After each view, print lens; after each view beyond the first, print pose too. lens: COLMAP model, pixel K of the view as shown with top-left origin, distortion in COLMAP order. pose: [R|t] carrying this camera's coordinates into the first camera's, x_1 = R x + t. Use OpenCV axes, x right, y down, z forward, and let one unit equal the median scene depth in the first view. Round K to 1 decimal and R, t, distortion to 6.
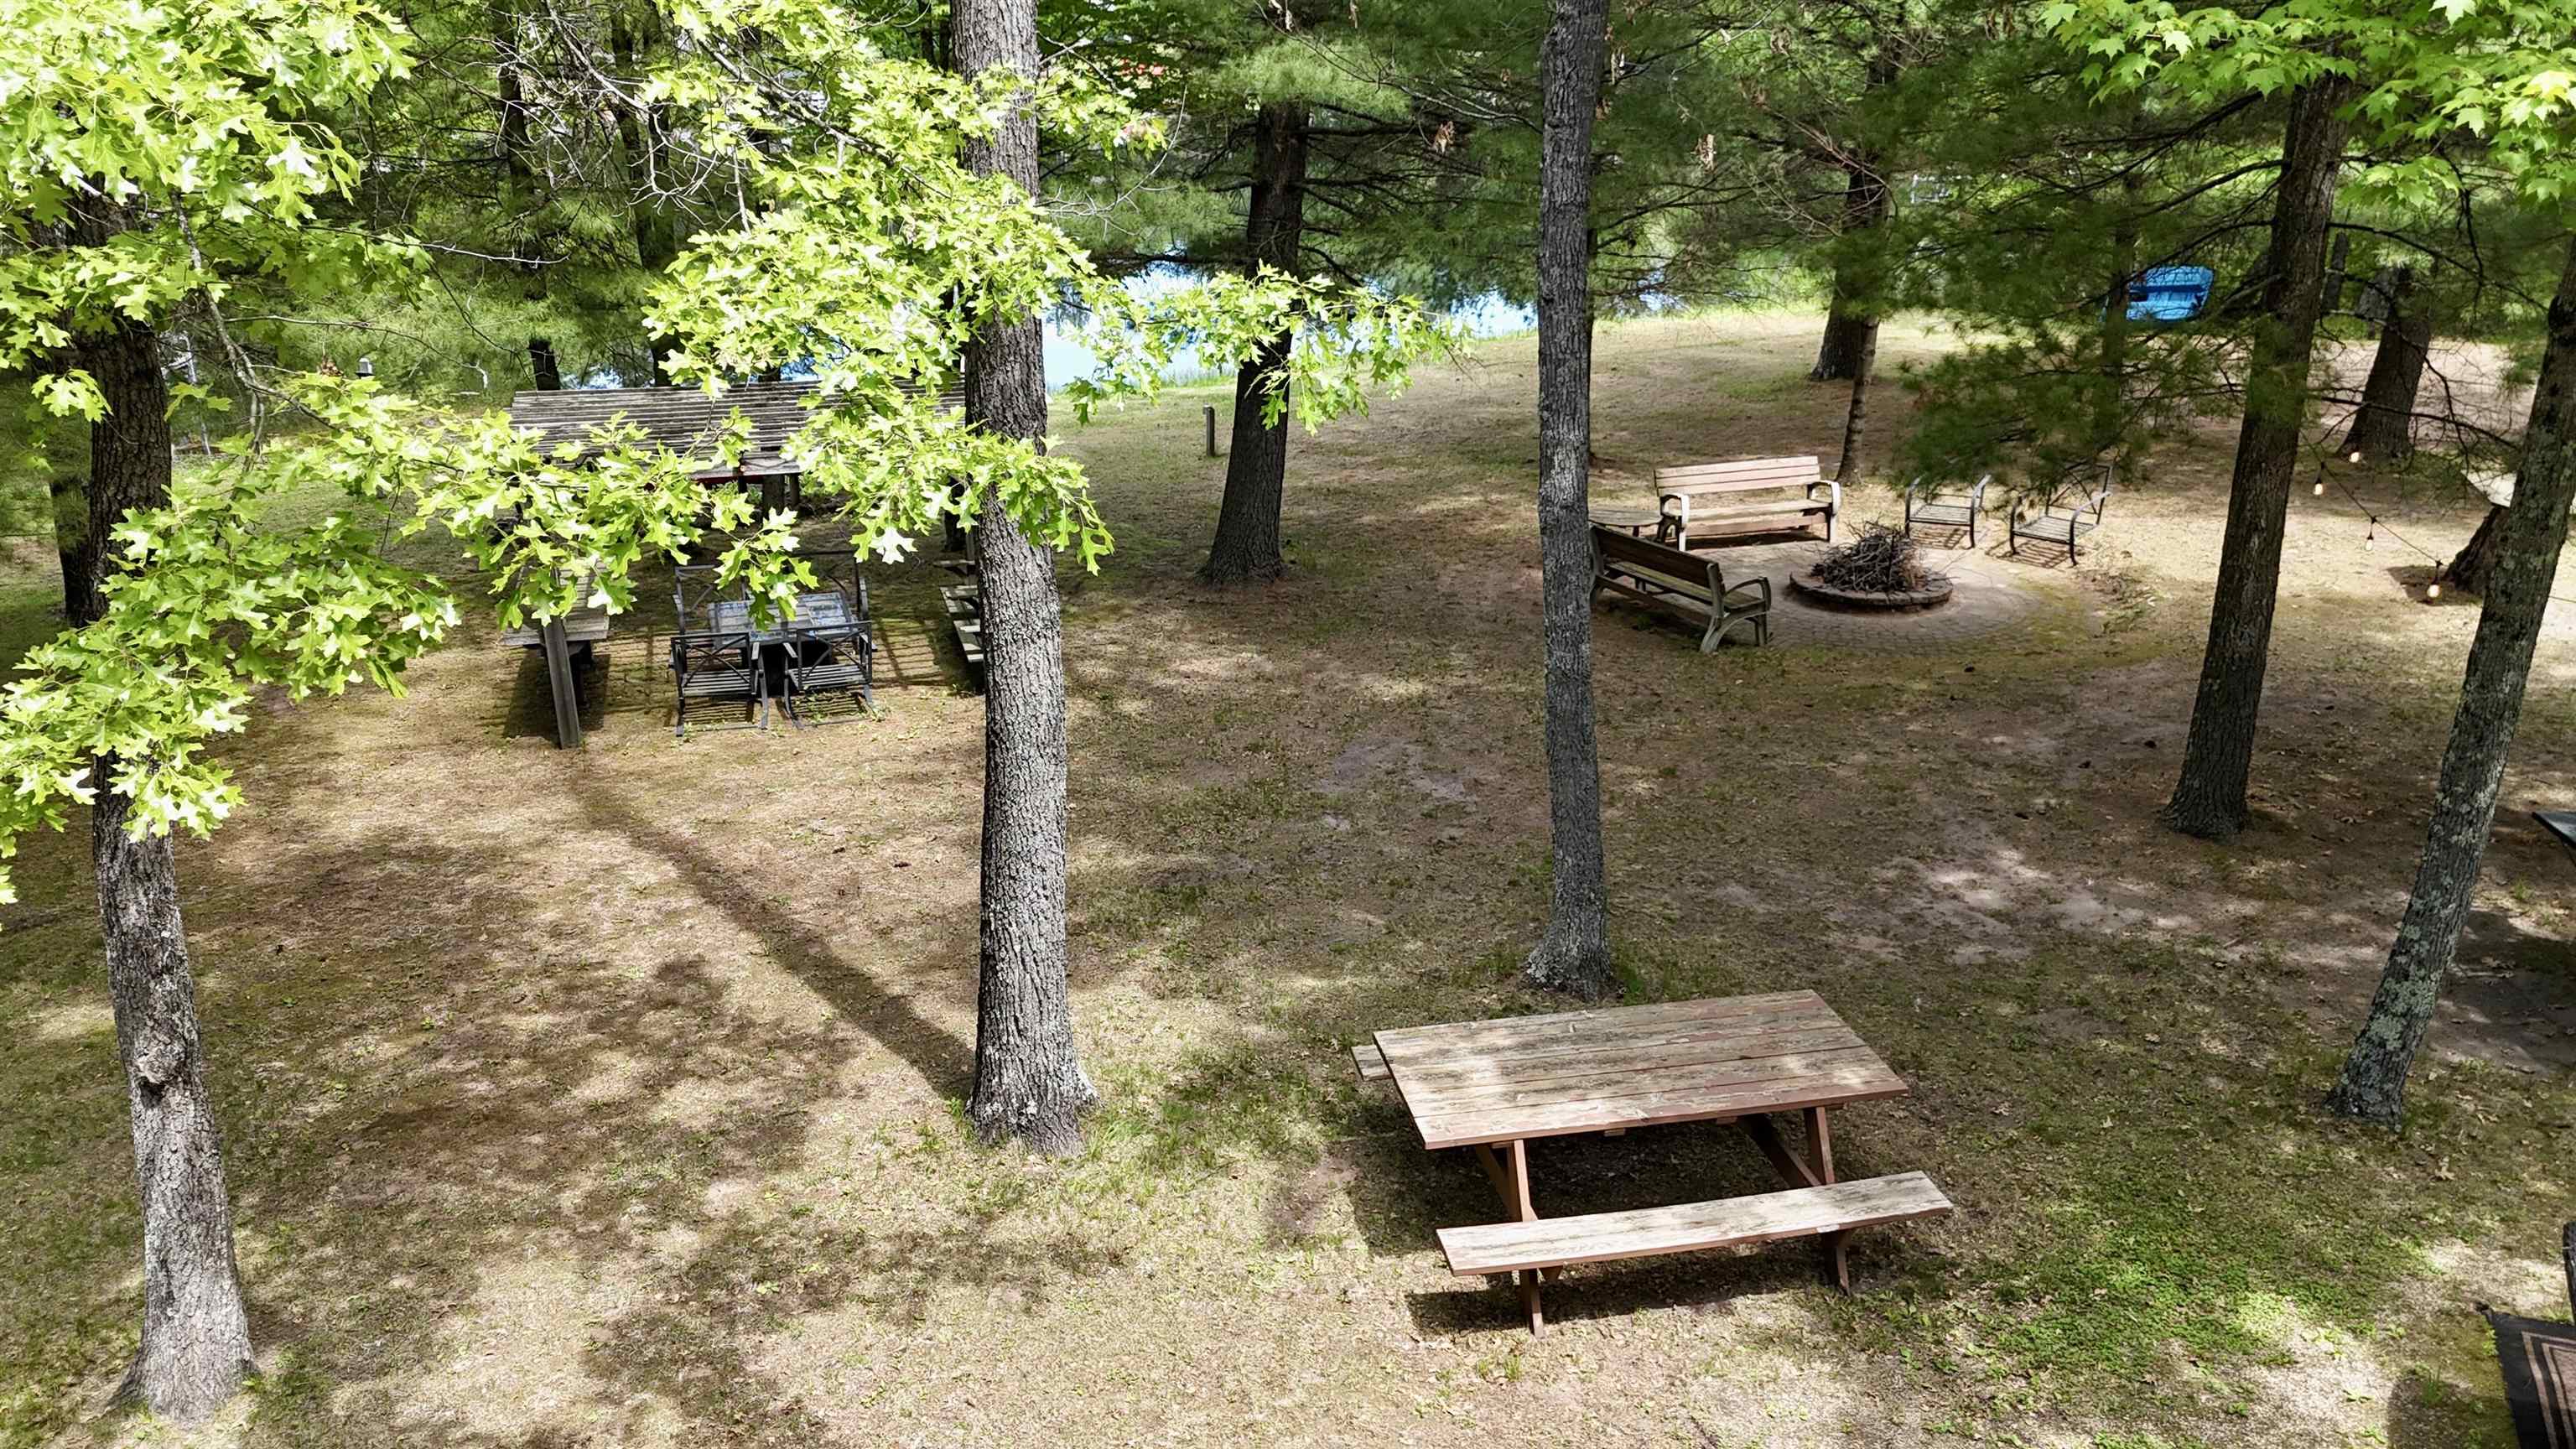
lens RADIAL K [[1899.0, 0, 1279.1], [0, 1899.0, 712.4], [0, 0, 1]] dist [0.150304, -0.251607]
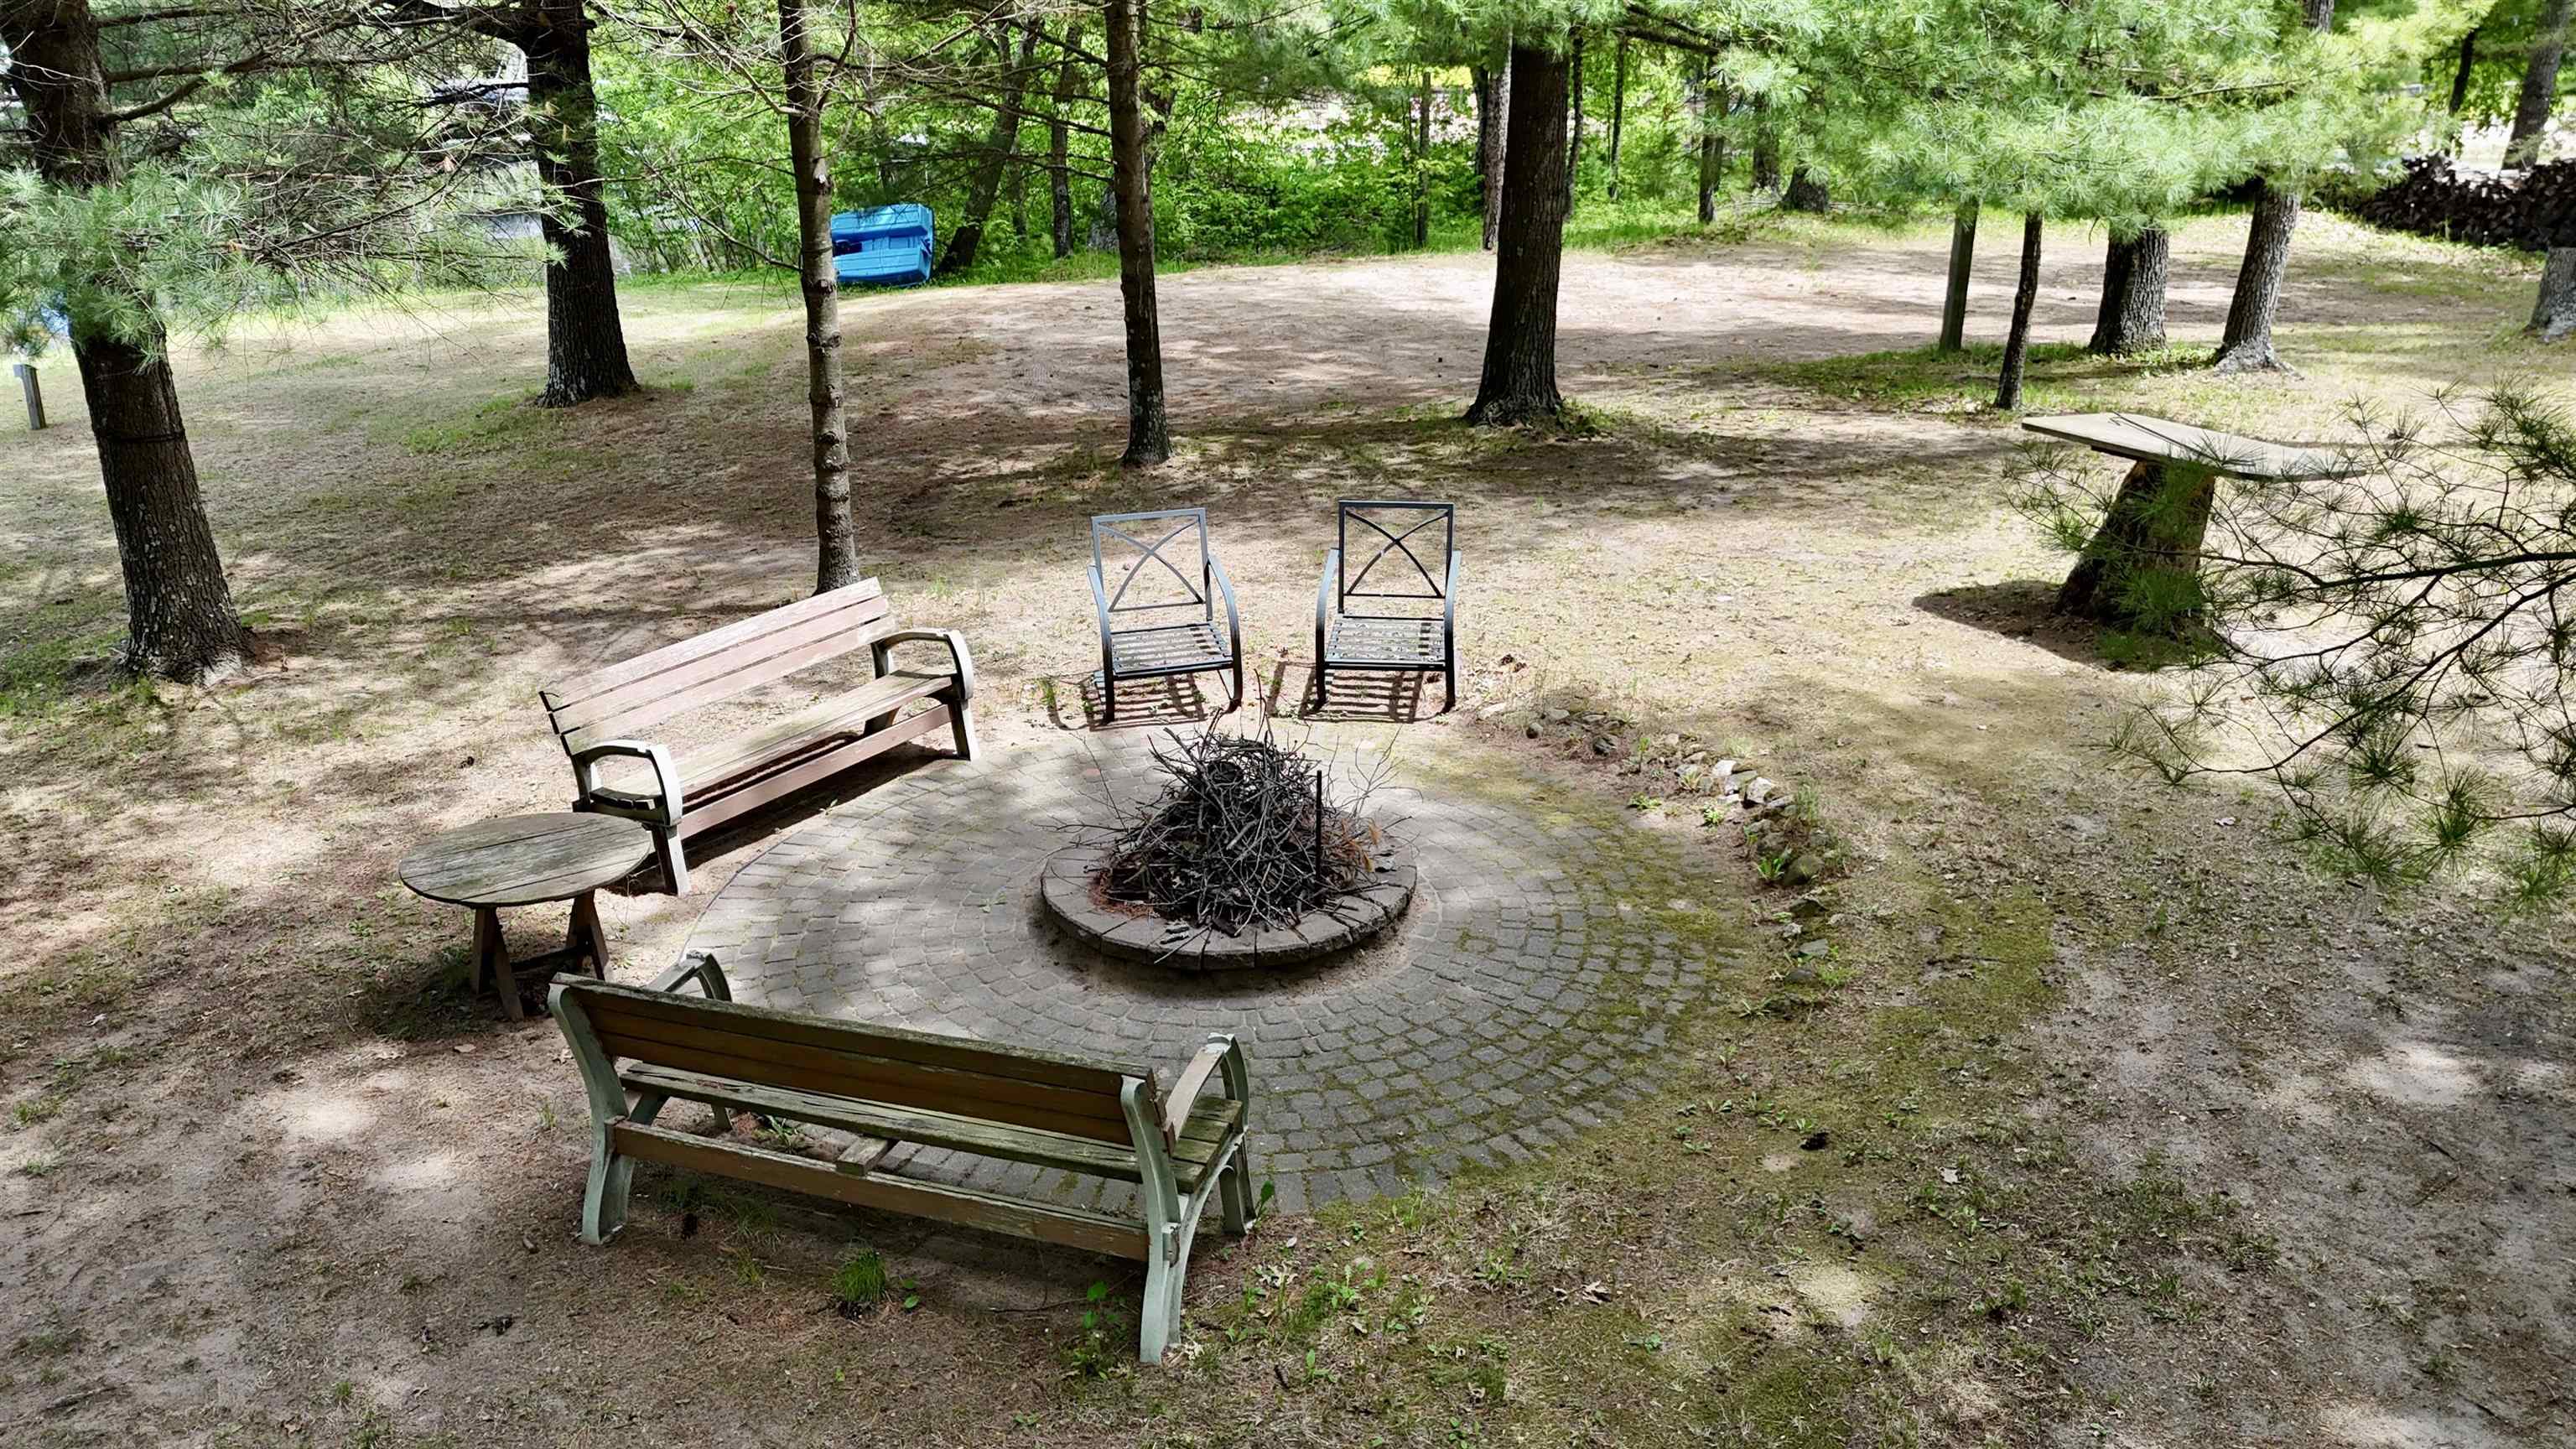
lens RADIAL K [[1899.0, 0, 1279.1], [0, 1899.0, 712.4], [0, 0, 1]] dist [0.150304, -0.251607]
pose [[0.728522, -0.236461, 0.642916, 0.053355], [0.233516, 0.968045, 0.091432, -0.121312], [-0.643992, 0.083521, 0.760460, 0.601032]]
